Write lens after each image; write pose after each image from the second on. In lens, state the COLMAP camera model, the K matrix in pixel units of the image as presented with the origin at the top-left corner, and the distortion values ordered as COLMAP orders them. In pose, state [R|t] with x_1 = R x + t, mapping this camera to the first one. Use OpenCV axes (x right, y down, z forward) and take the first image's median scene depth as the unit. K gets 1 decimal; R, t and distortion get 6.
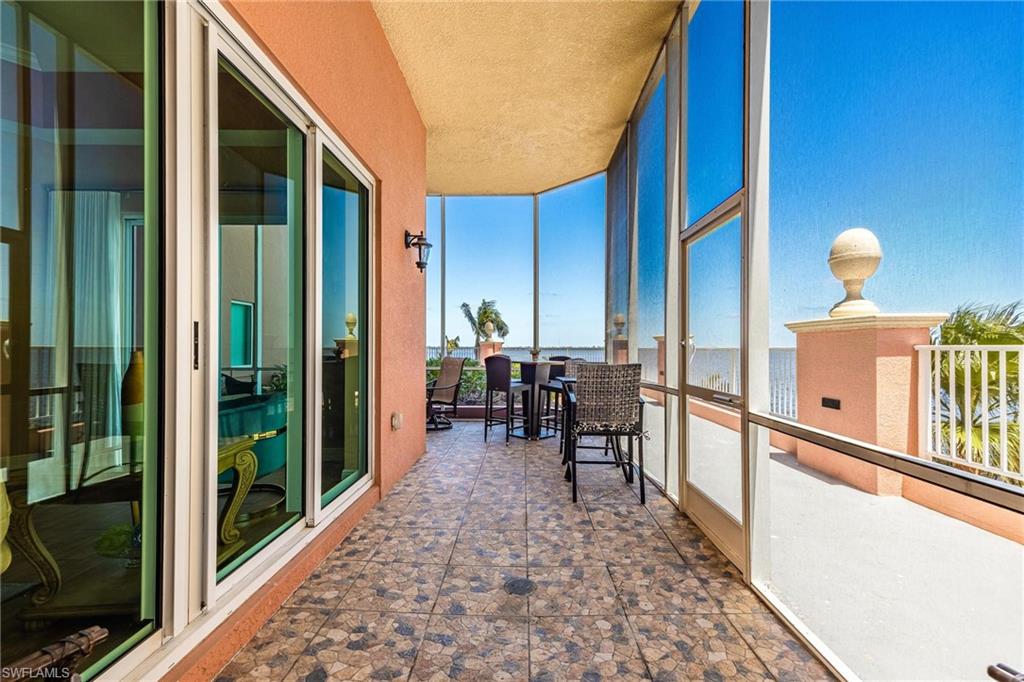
lens RADIAL K [[432.4, 0, 527.0], [0, 432.4, 345.0], [0, 0, 1]] dist [0.015669, -0.000072]
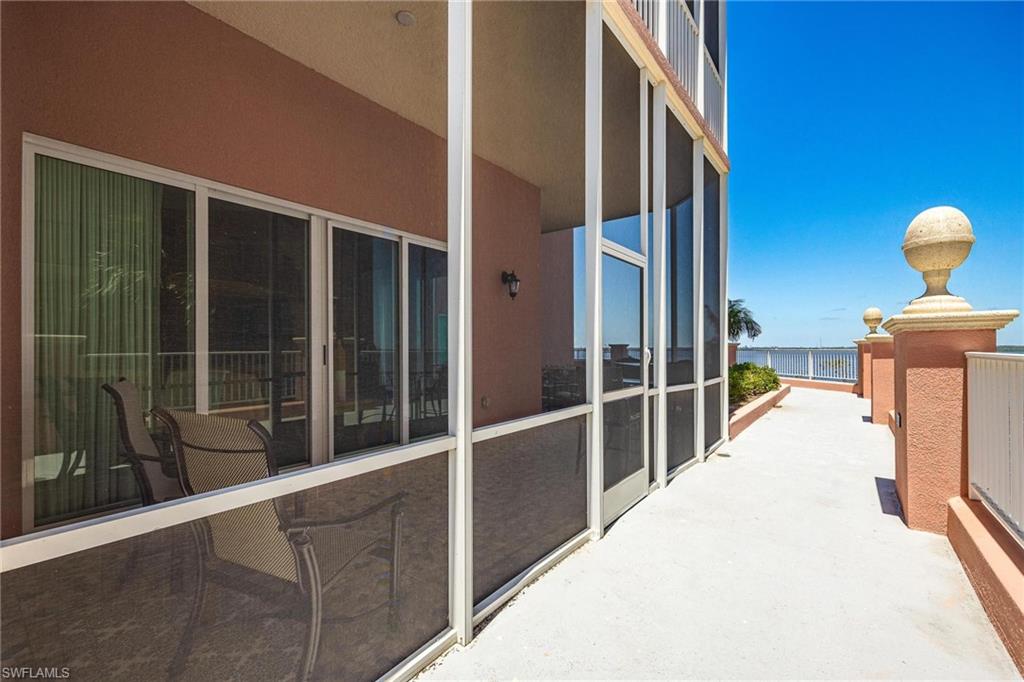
lens RADIAL K [[432.4, 0, 527.0], [0, 432.4, 345.0], [0, 0, 1]] dist [0.015669, -0.000072]
pose [[0.804410, -0.010060, -0.593989, 0.711705], [0.008370, 0.999949, -0.005601, -0.014084], [0.594015, -0.000466, 0.804454, -0.123971]]
